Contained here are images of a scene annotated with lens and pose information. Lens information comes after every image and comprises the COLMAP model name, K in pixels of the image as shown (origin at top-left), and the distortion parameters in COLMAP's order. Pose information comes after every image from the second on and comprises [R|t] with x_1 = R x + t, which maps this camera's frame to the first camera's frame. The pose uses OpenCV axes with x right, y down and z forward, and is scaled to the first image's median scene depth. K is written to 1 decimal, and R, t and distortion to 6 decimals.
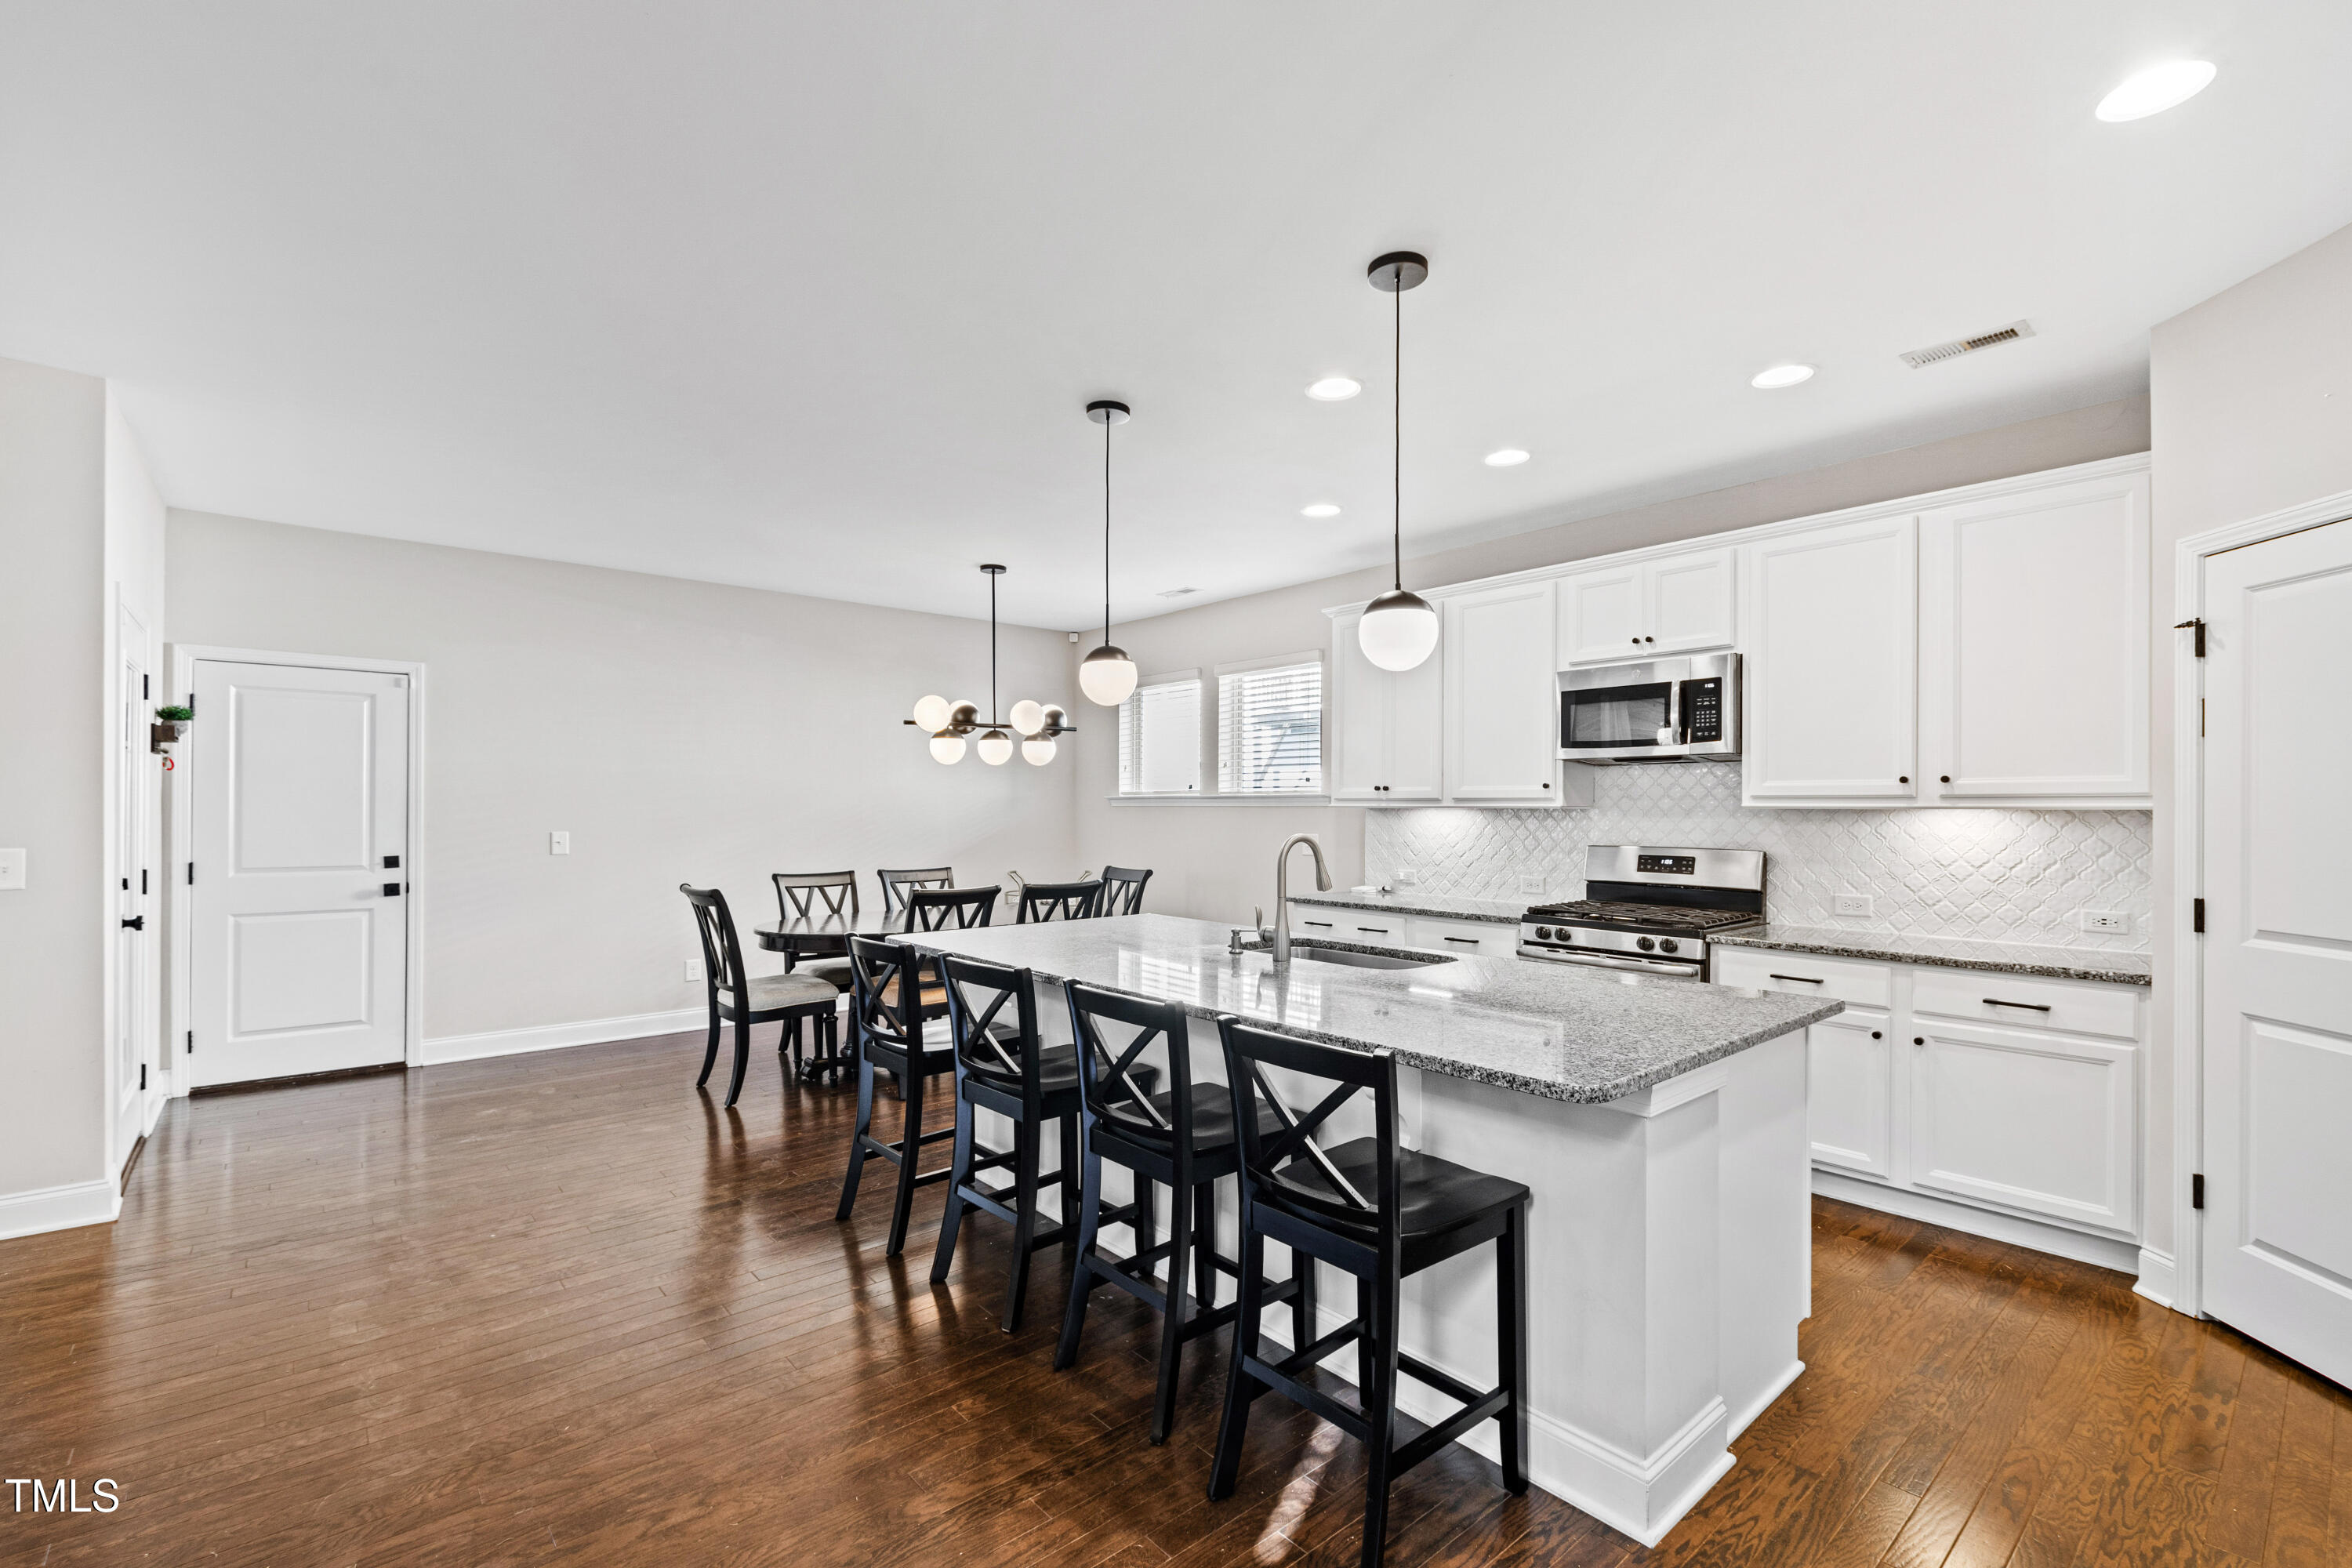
lens RADIAL K [[1021.5, 0, 1188.4], [0, 1021.5, 801.1], [0, 0, 1]] dist [0.006611, -0.004494]
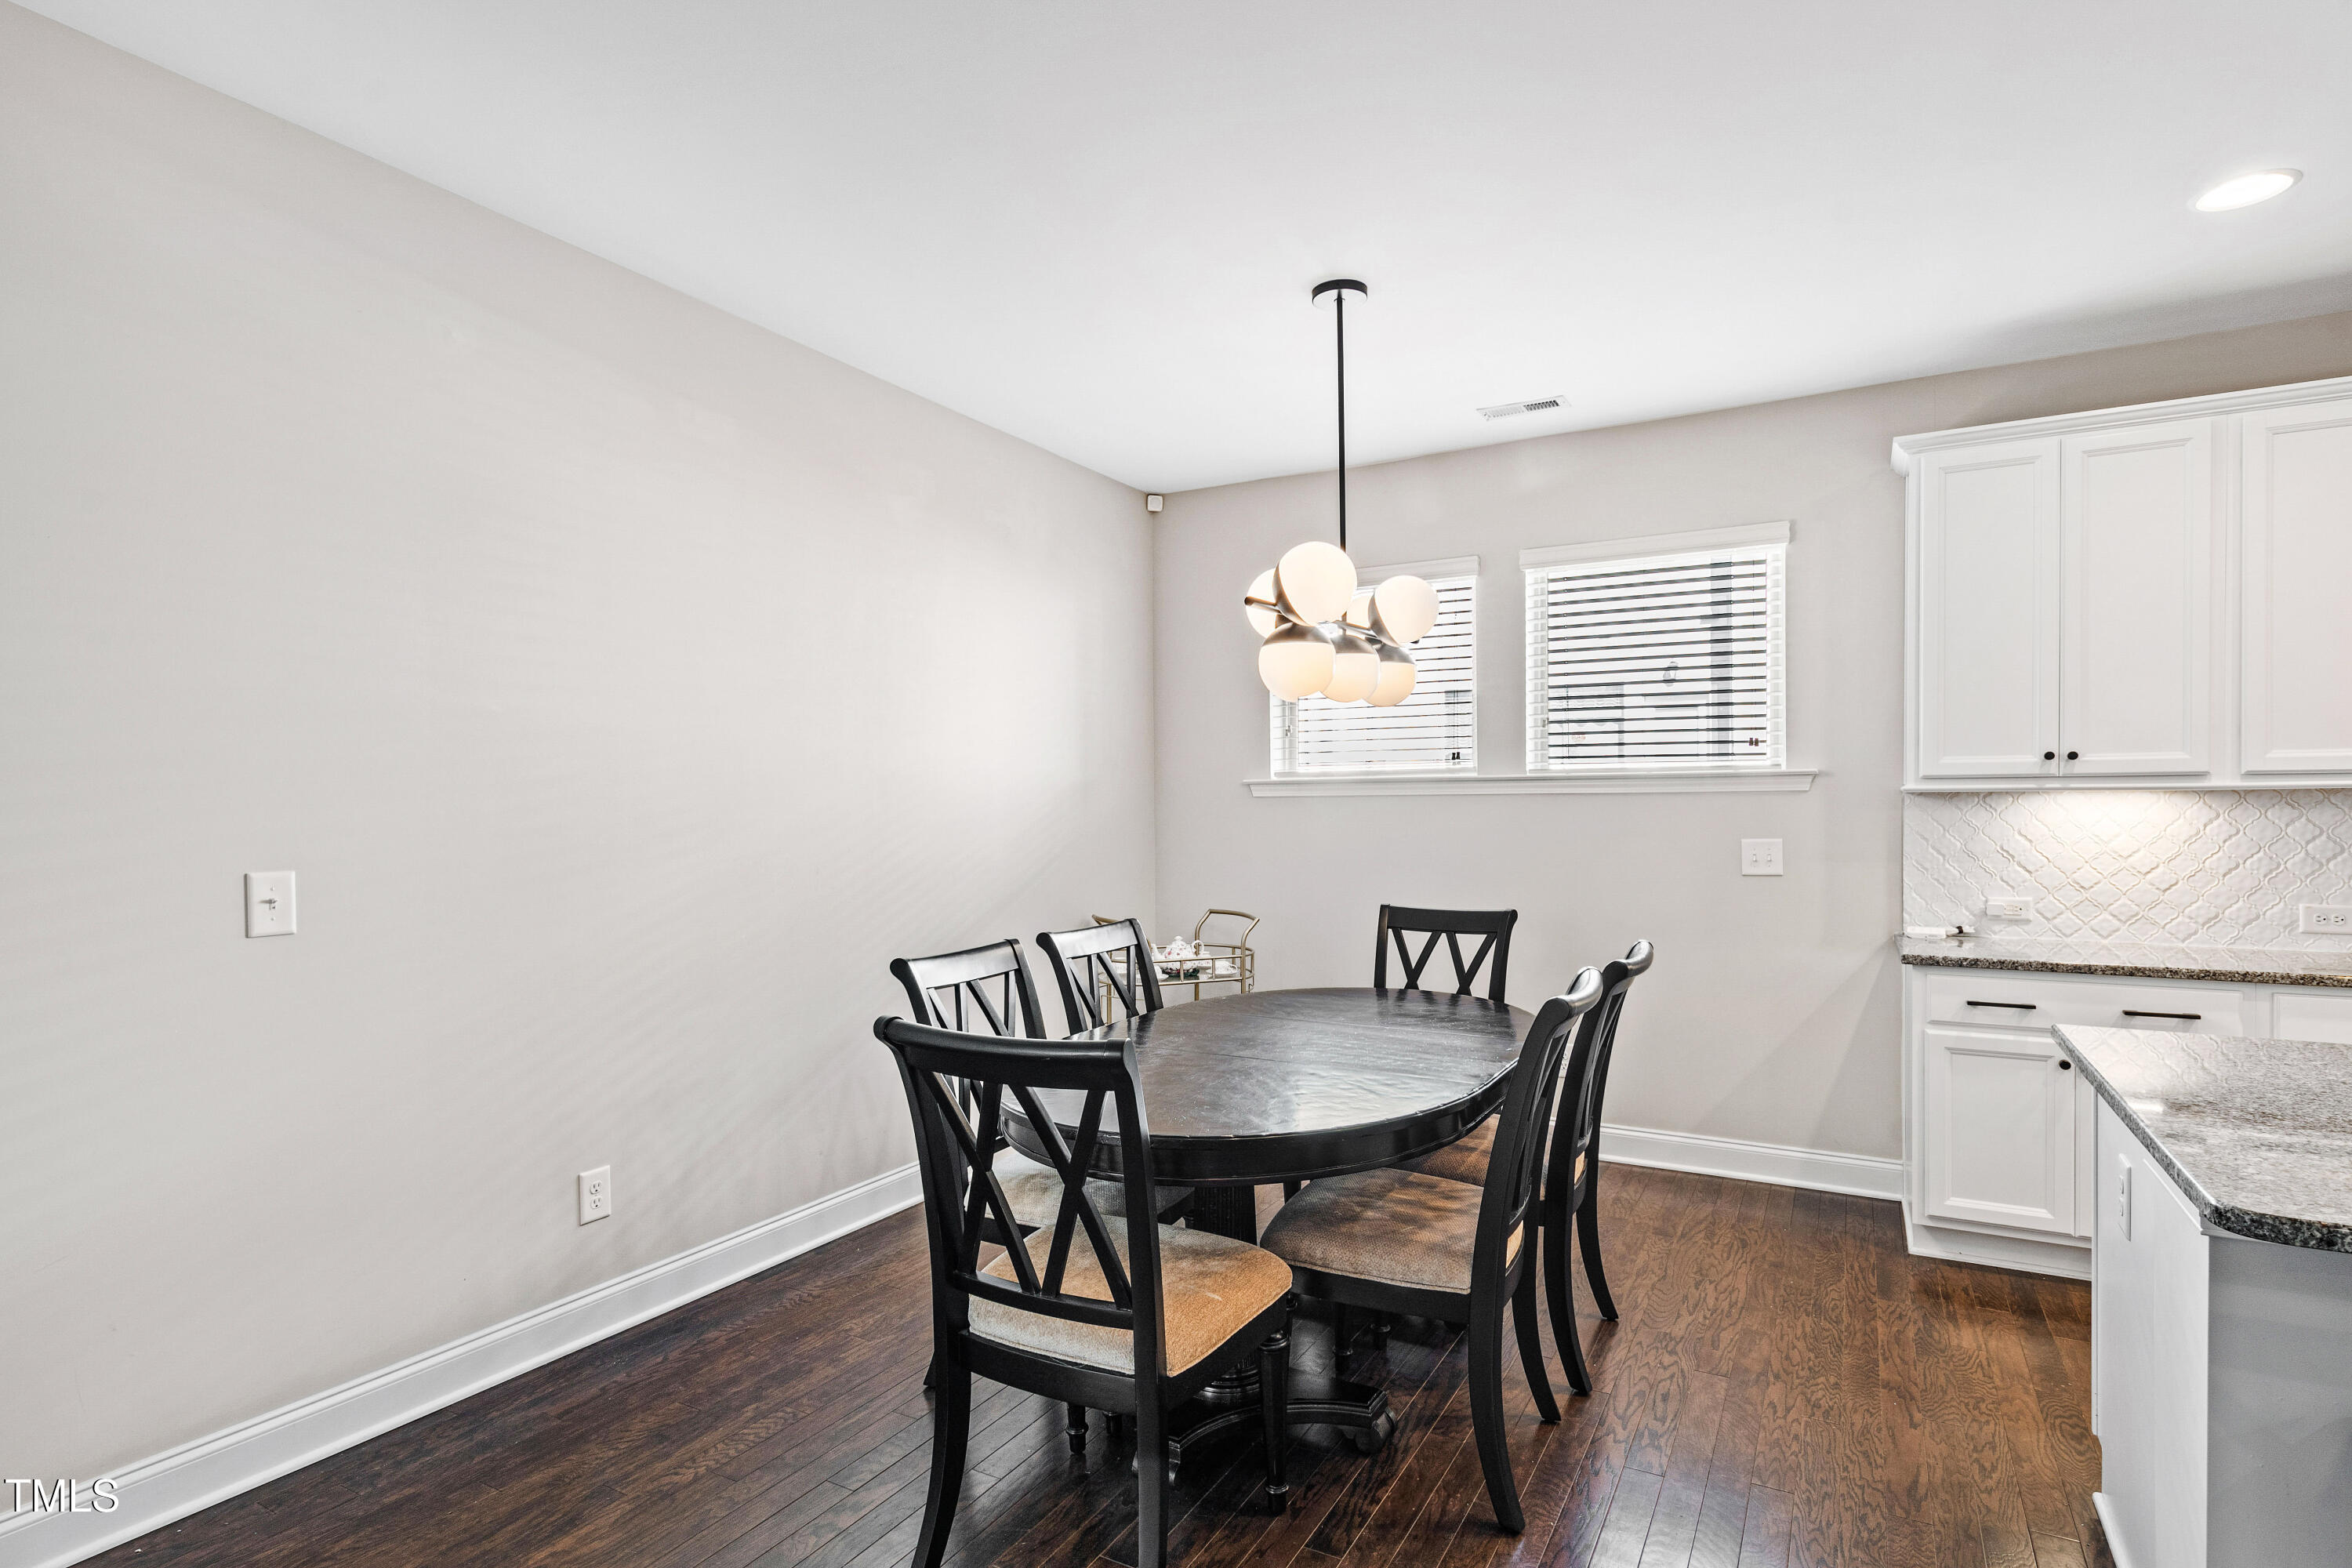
lens RADIAL K [[1172.1, 0, 1183.5], [0, 1172.1, 823.6], [0, 0, 1]] dist [0.001920, -0.002652]
pose [[0.944703, -0.017650, 0.327453, -0.551171], [0.009127, 0.999579, 0.027545, 0.002846], [-0.327801, -0.023034, 0.944466, 0.633759]]
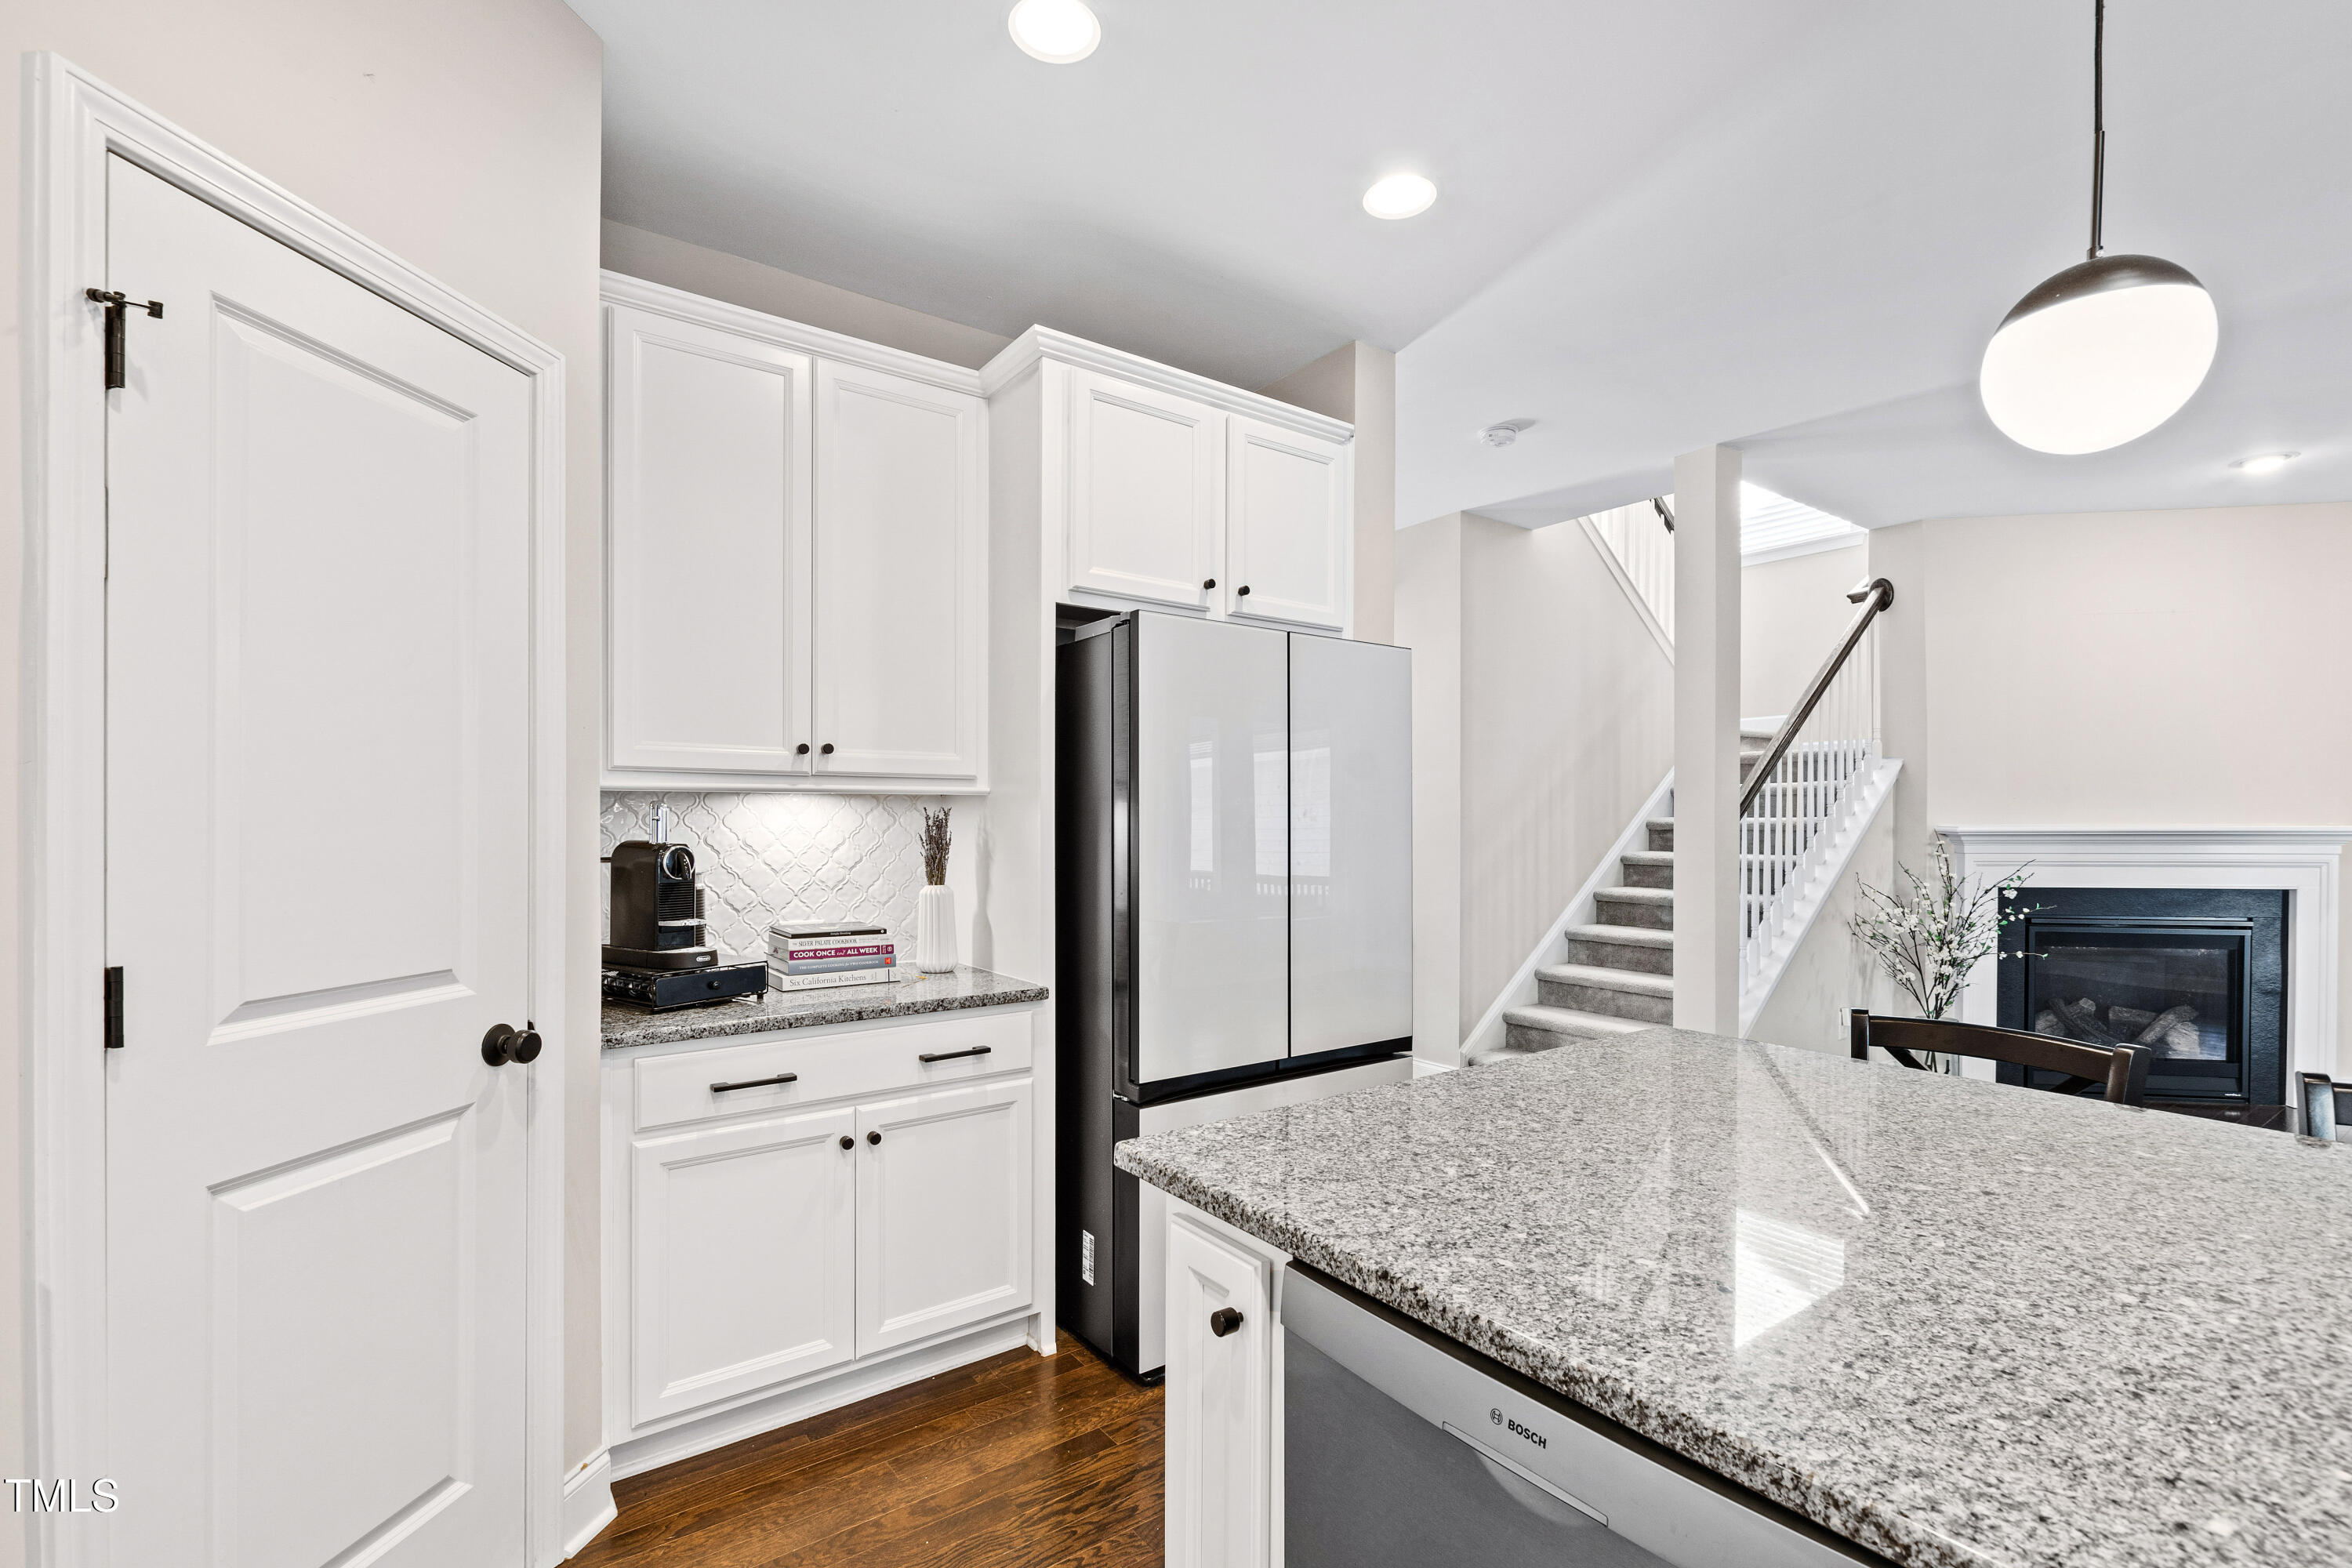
lens RADIAL K [[1021.5, 0, 1171.6], [0, 1021.5, 824.3], [0, 0, 1]] dist [0.006611, -0.004494]
pose [[-0.994707, -0.005561, 0.102599, 0.307349], [-0.006231, 0.999961, -0.006220, 0.022494], [-0.102561, -0.006826, -0.994703, 0.808488]]
